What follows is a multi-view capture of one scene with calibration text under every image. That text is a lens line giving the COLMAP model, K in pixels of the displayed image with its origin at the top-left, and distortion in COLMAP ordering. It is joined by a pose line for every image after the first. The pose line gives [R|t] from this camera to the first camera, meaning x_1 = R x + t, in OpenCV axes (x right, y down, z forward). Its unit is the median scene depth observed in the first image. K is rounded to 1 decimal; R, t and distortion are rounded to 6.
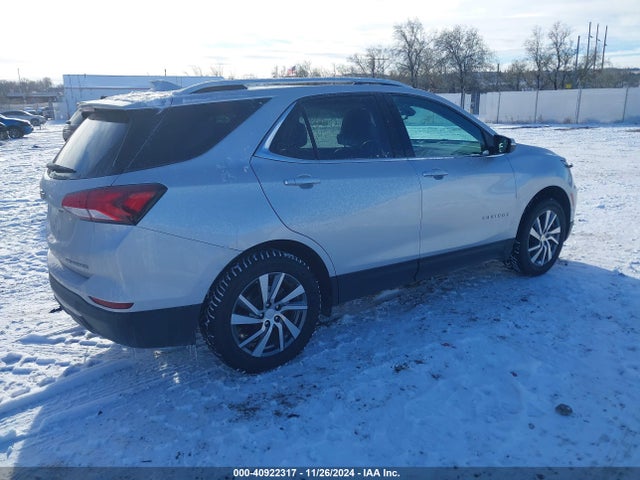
lens RADIAL K [[508.8, 0, 322.3], [0, 508.8, 238.6], [0, 0, 1]] dist [0.012145, -0.007314]
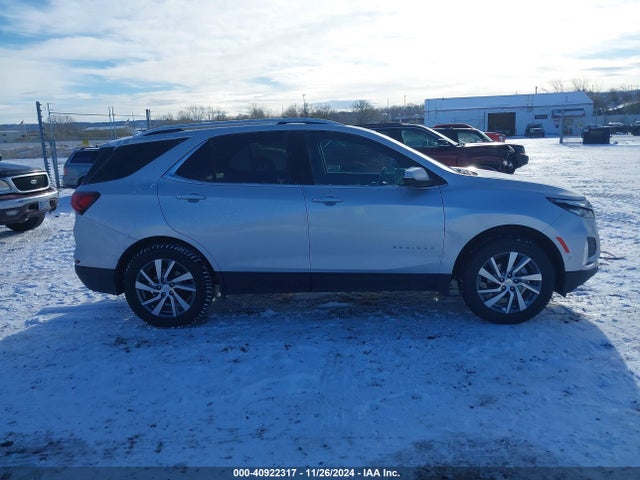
lens RADIAL K [[508.8, 0, 321.6], [0, 508.8, 238.7], [0, 0, 1]] dist [0.012145, -0.007314]
pose [[0.775494, 0.115738, -0.620656, 1.107102], [-0.136648, 0.990521, 0.013972, -0.068733], [0.616390, 0.073977, 0.783958, 0.141854]]
